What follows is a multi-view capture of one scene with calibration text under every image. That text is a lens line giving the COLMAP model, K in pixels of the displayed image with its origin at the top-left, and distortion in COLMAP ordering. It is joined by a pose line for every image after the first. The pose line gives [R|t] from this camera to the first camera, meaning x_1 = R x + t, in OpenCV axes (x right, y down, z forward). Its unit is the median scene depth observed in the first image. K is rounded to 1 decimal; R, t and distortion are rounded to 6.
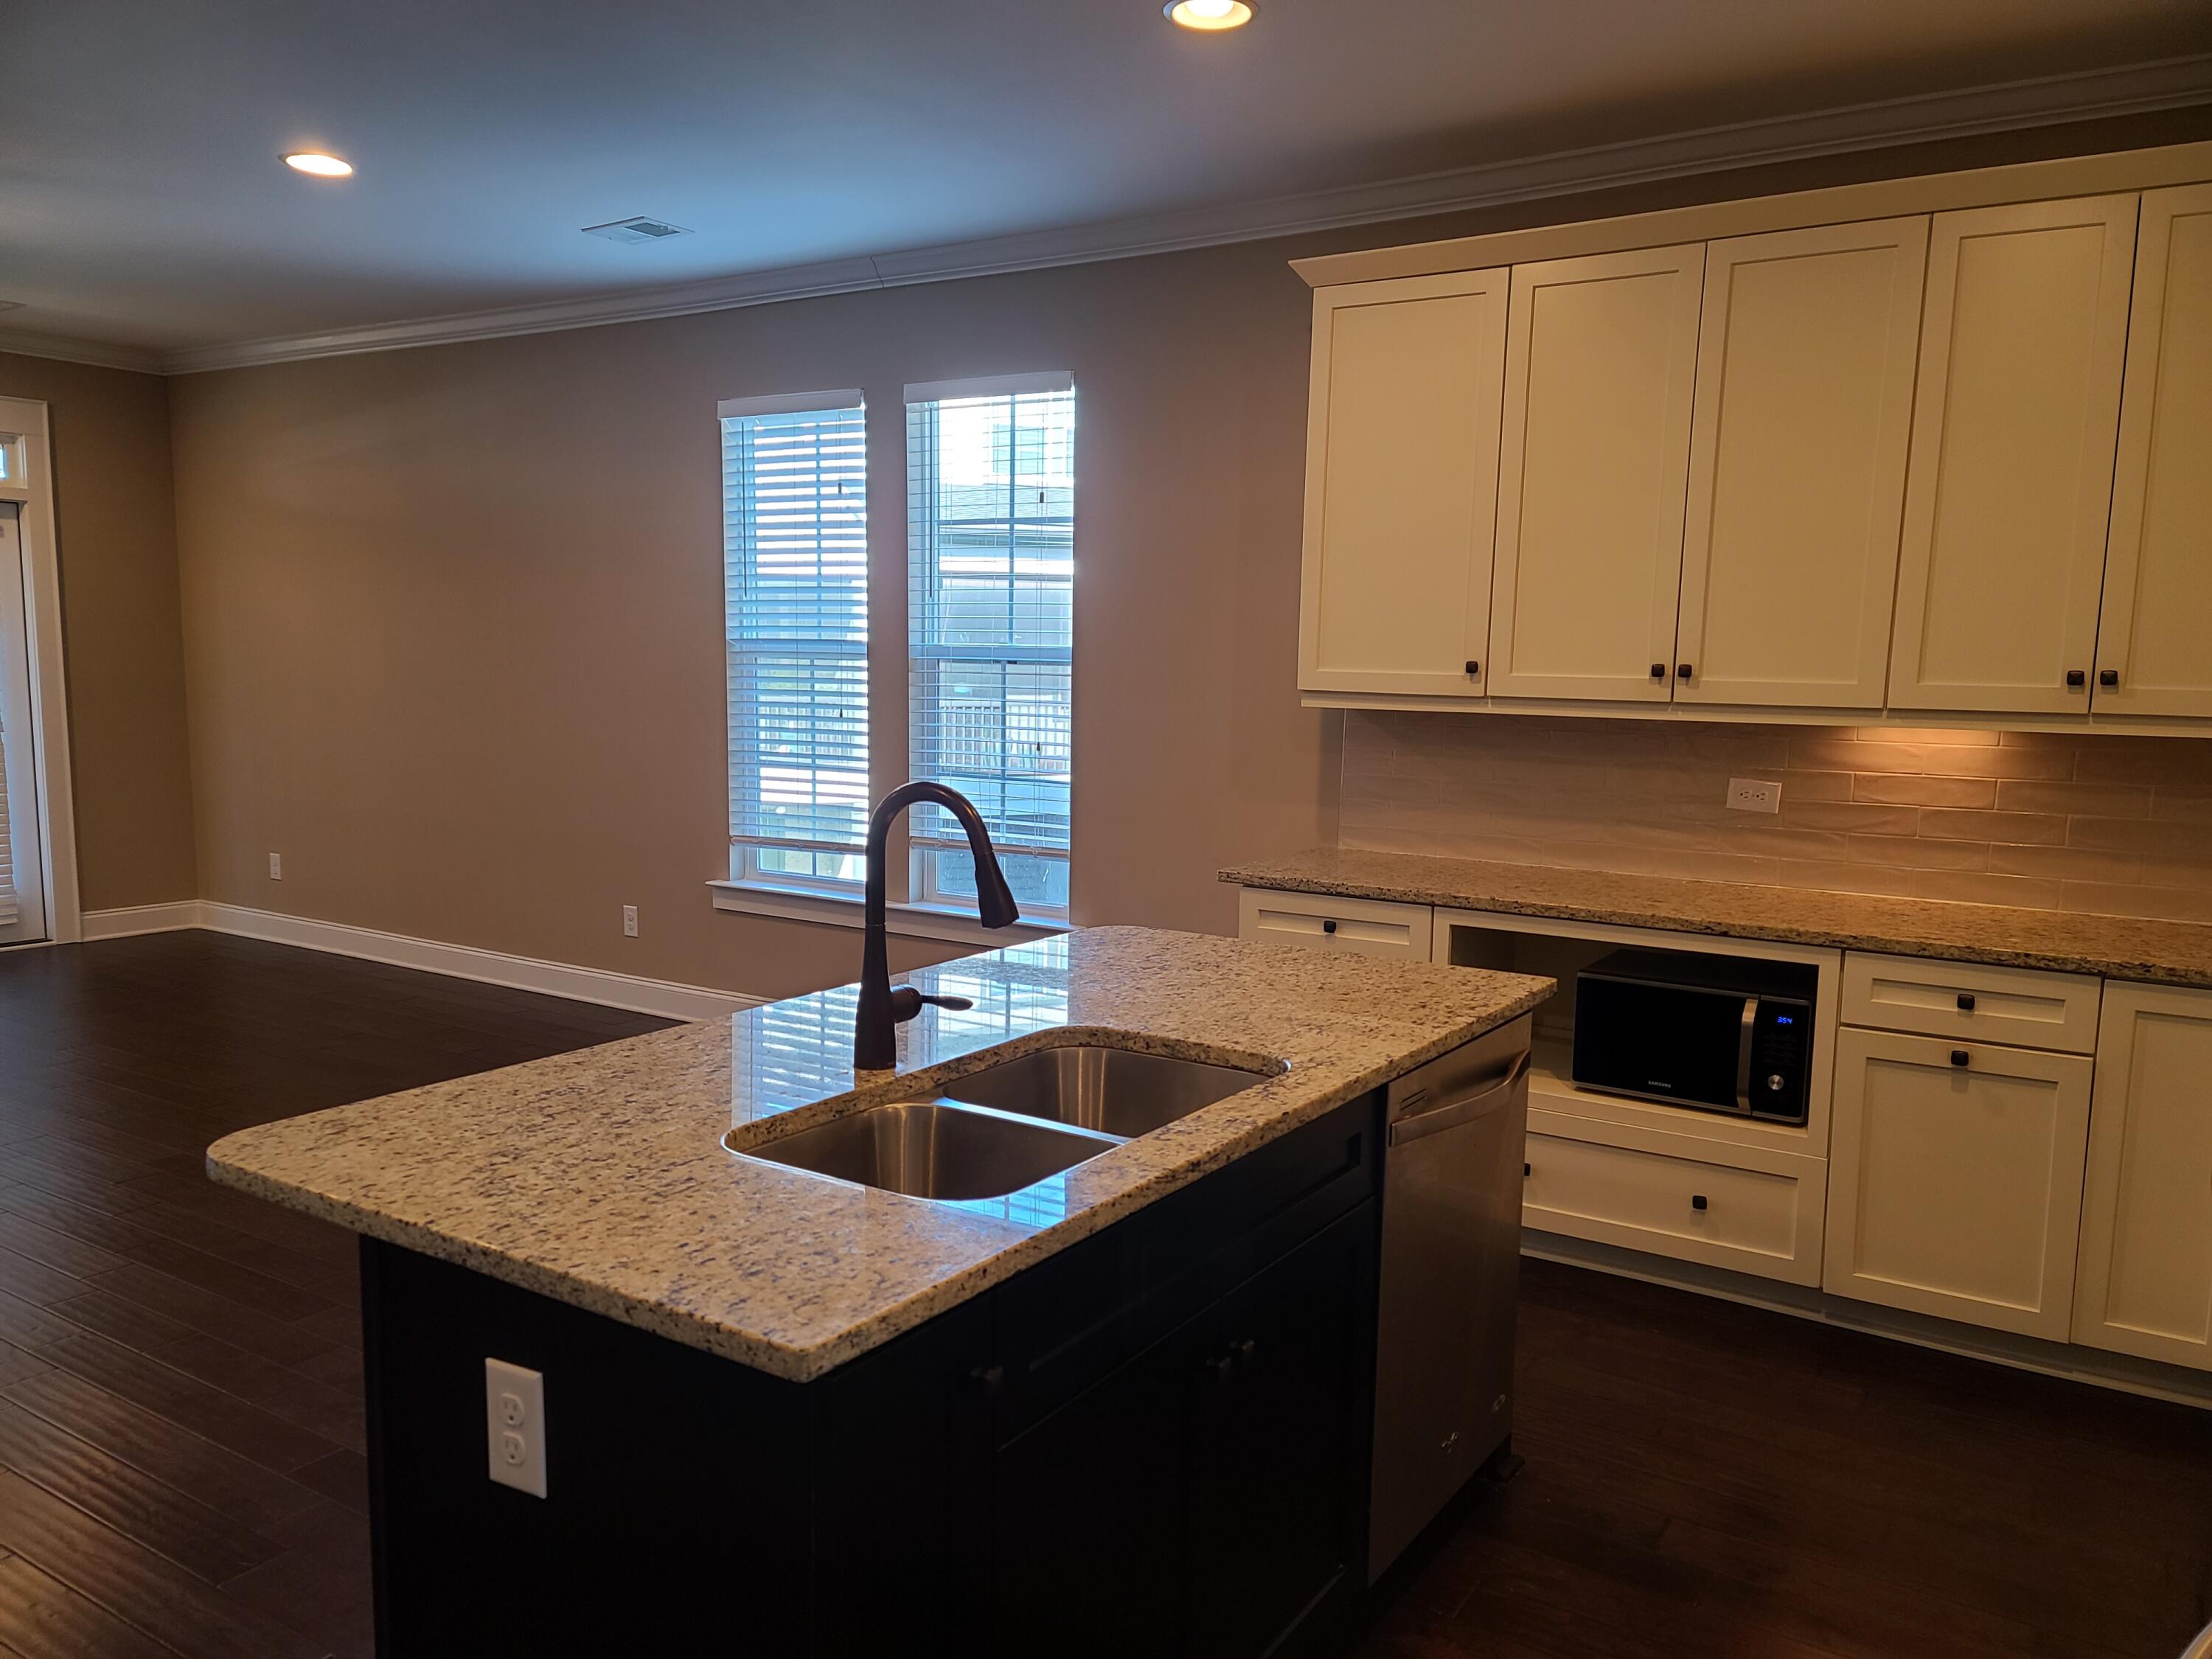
lens RADIAL K [[1628.5, 0, 1059.3], [0, 1628.5, 853.4], [0, 0, 1]] dist [0.085178, -0.044544]
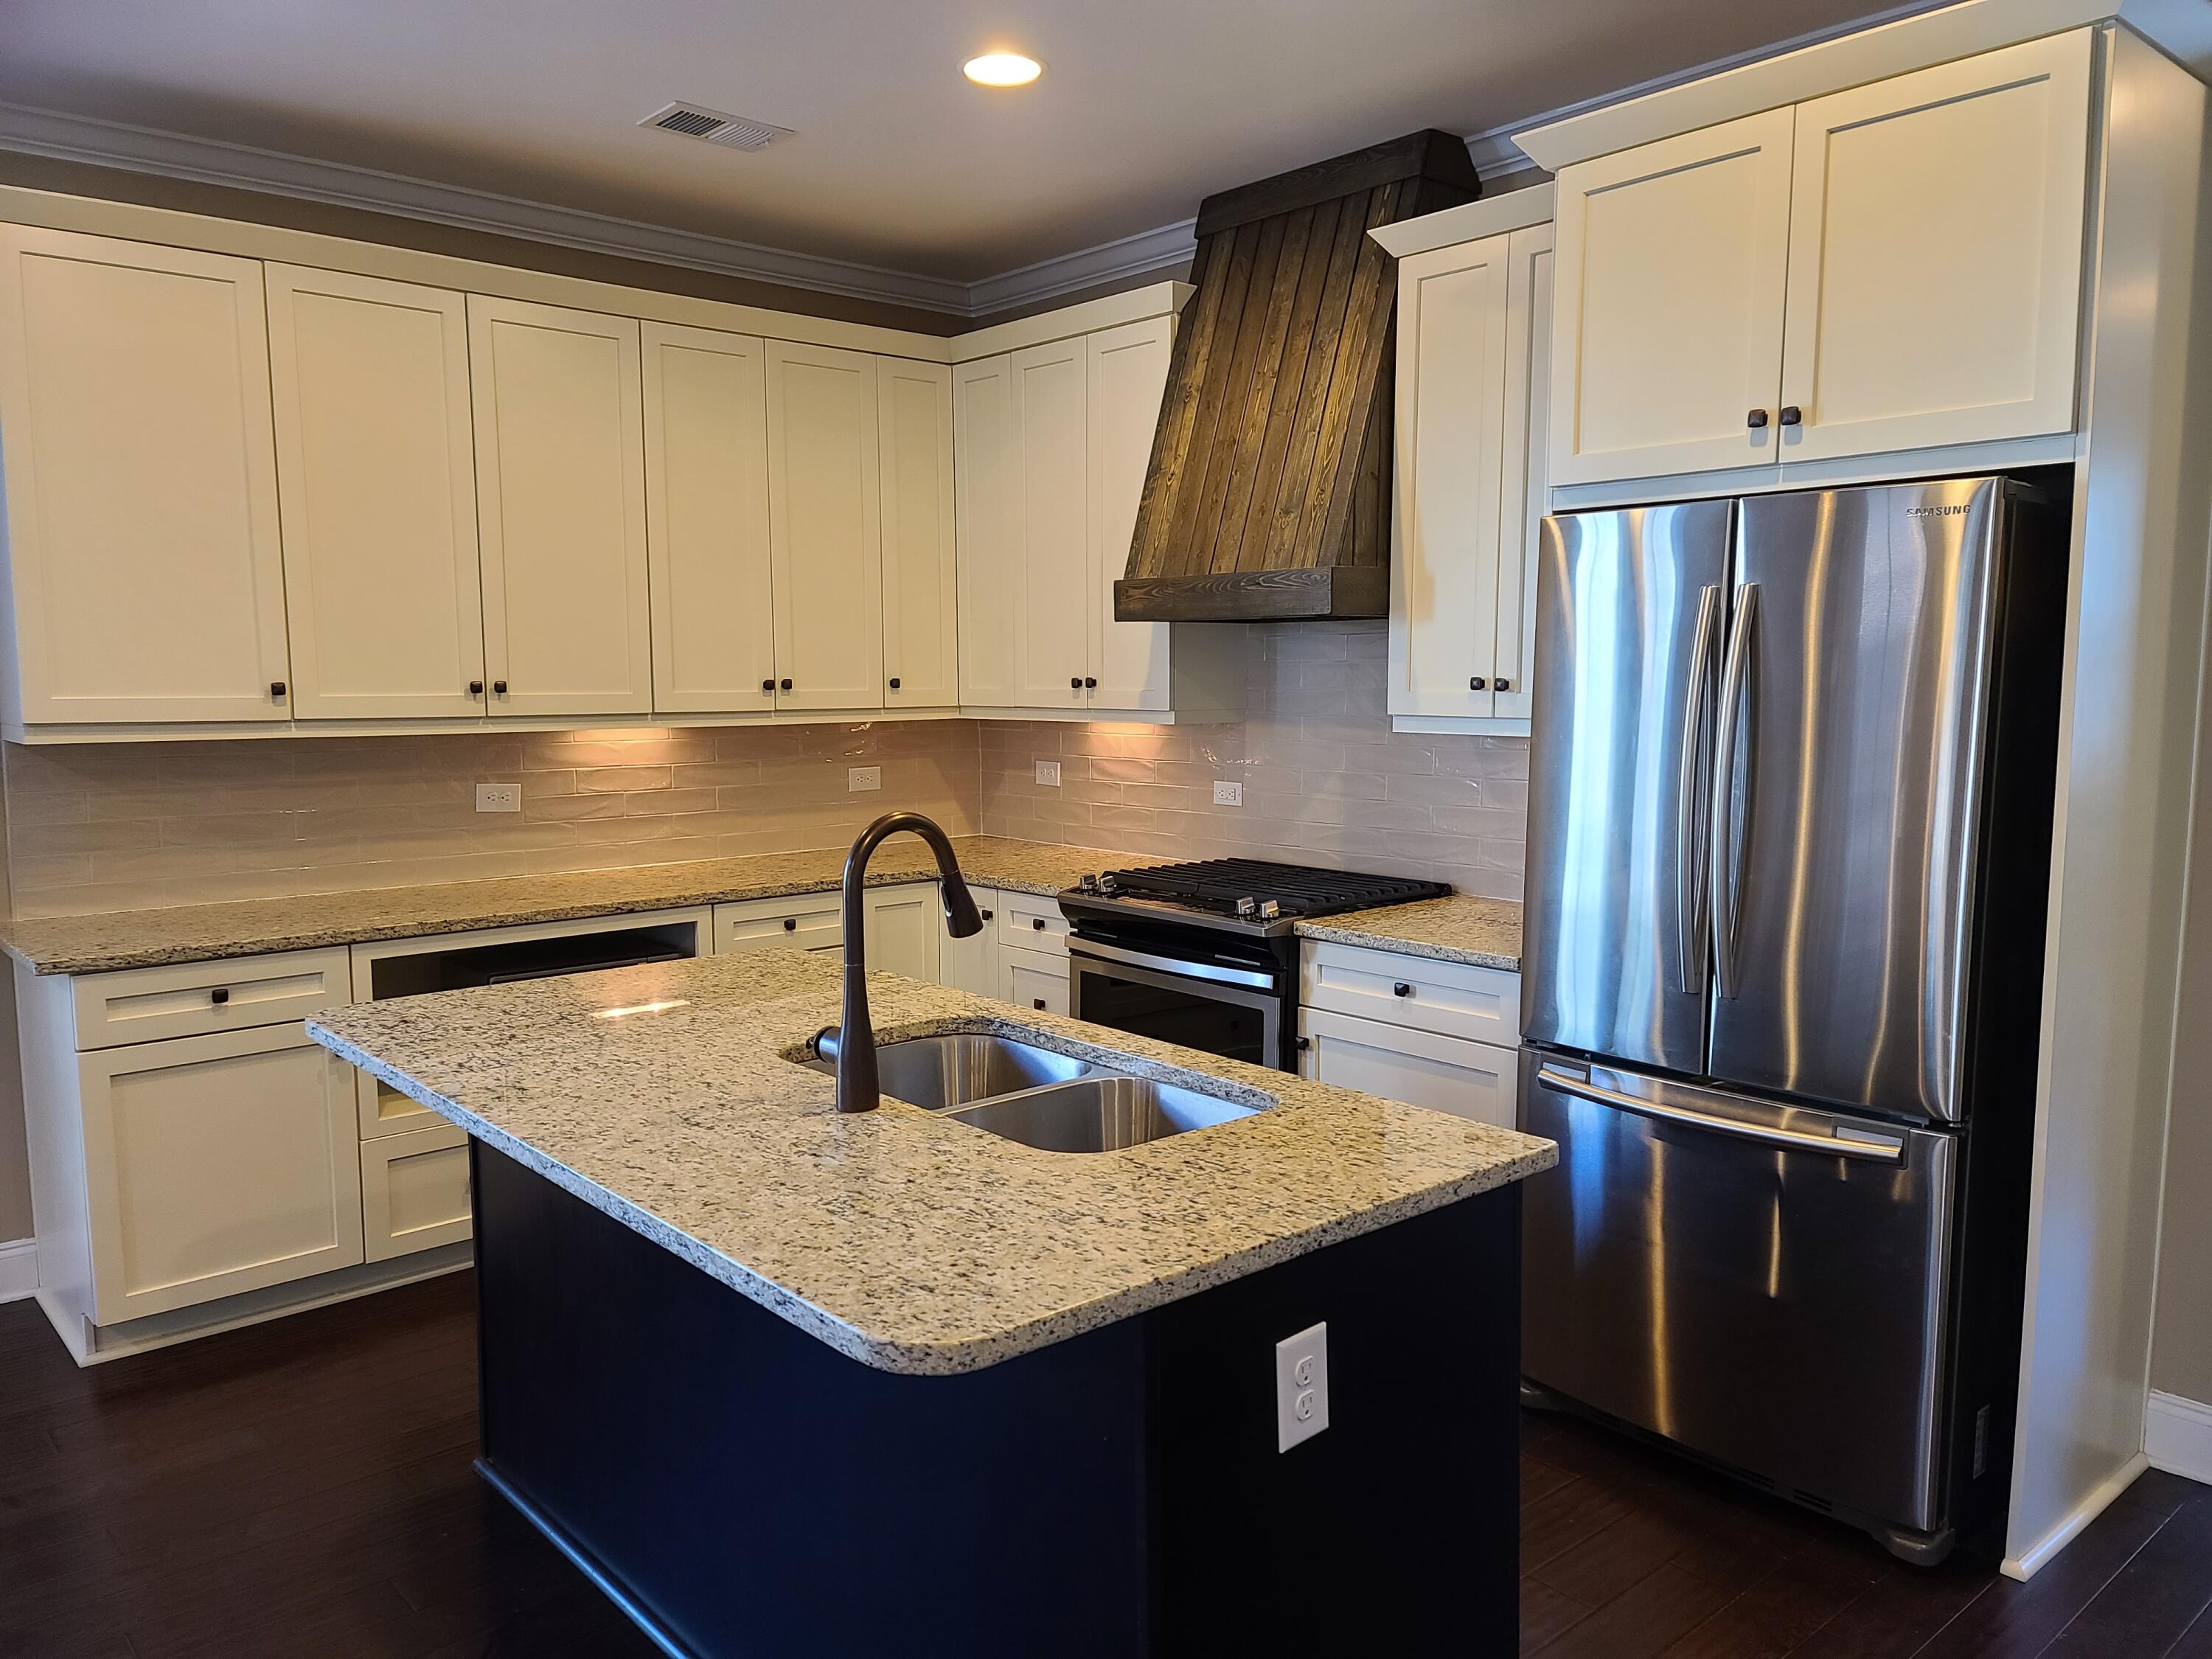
lens RADIAL K [[1644.5, 0, 1112.8], [0, 1644.5, 851.1], [0, 0, 1]] dist [0.083458, -0.096375]
pose [[0.253280, -0.126951, 0.959027, -0.592747], [0.131828, 0.986634, 0.095789, -0.056557], [-0.958369, 0.102165, 0.266630, 0.338554]]
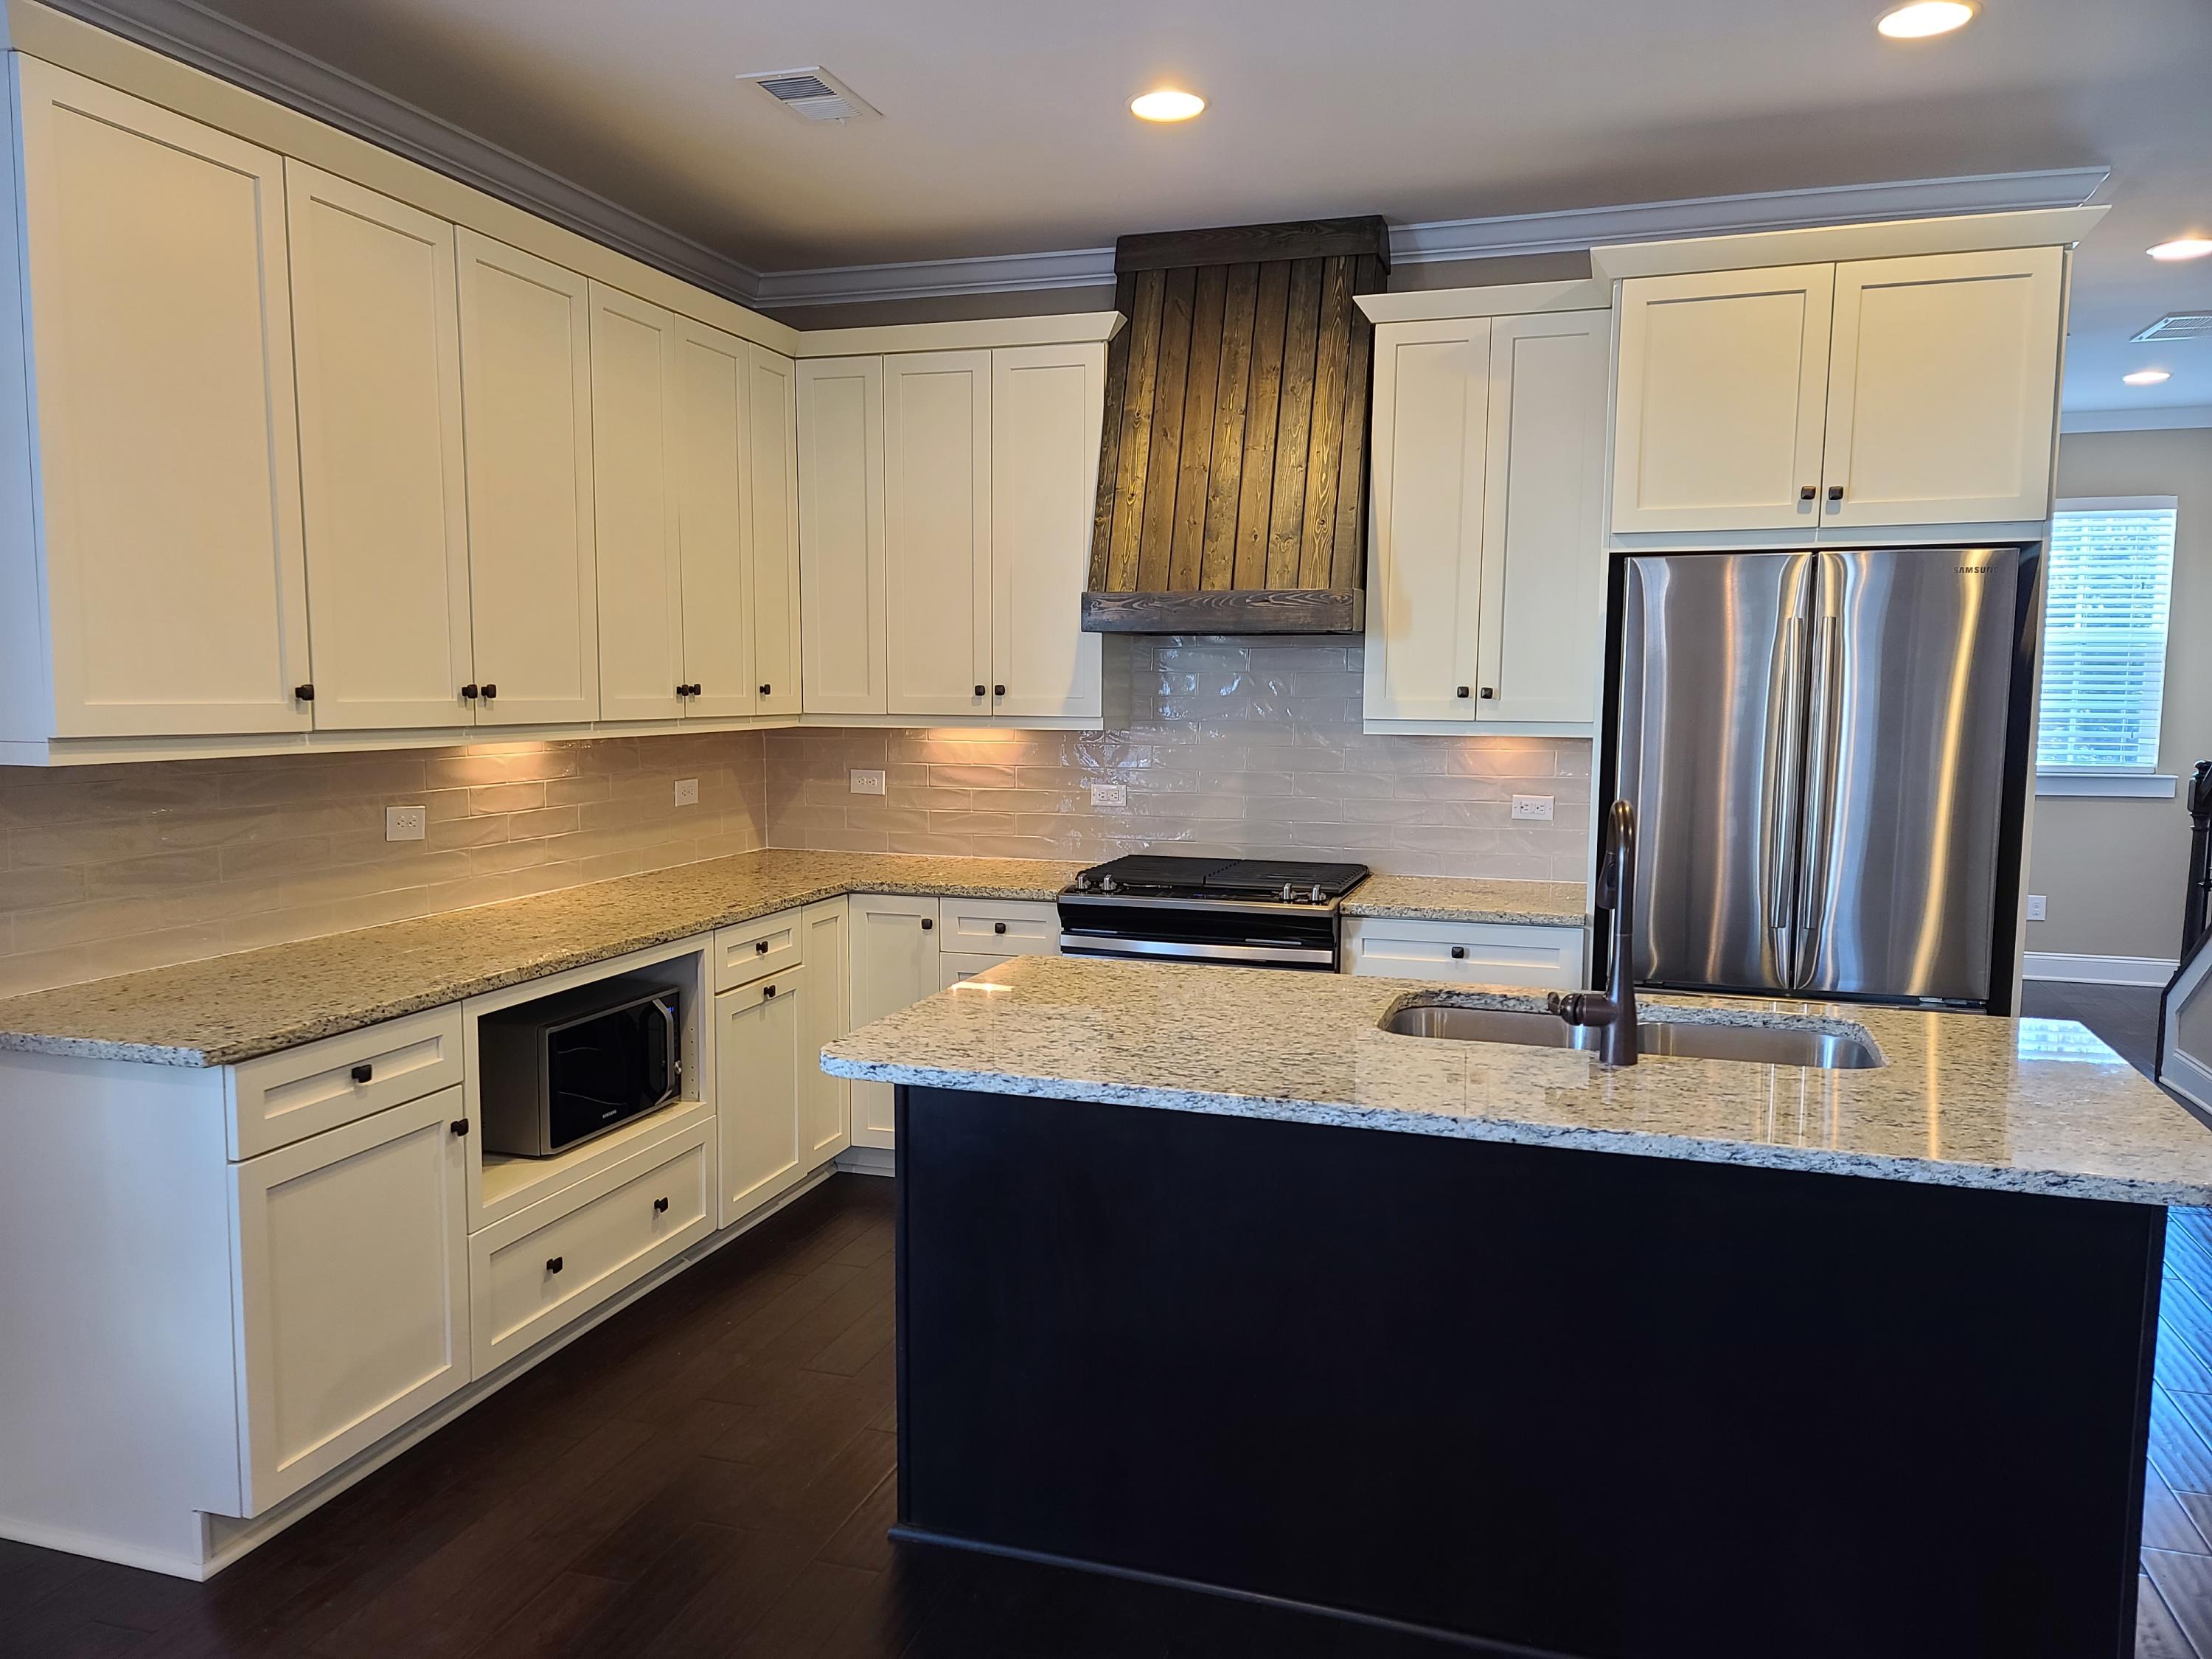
lens RADIAL K [[1632.3, 0, 1101.1], [0, 1632.3, 857.1], [0, 0, 1]] dist [0.086016, -0.084621]
pose [[-0.285537, -0.123887, 0.950327, -0.625755], [0.111309, 0.980612, 0.161279, -0.133222], [-0.951882, 0.151831, -0.266211, 0.951612]]
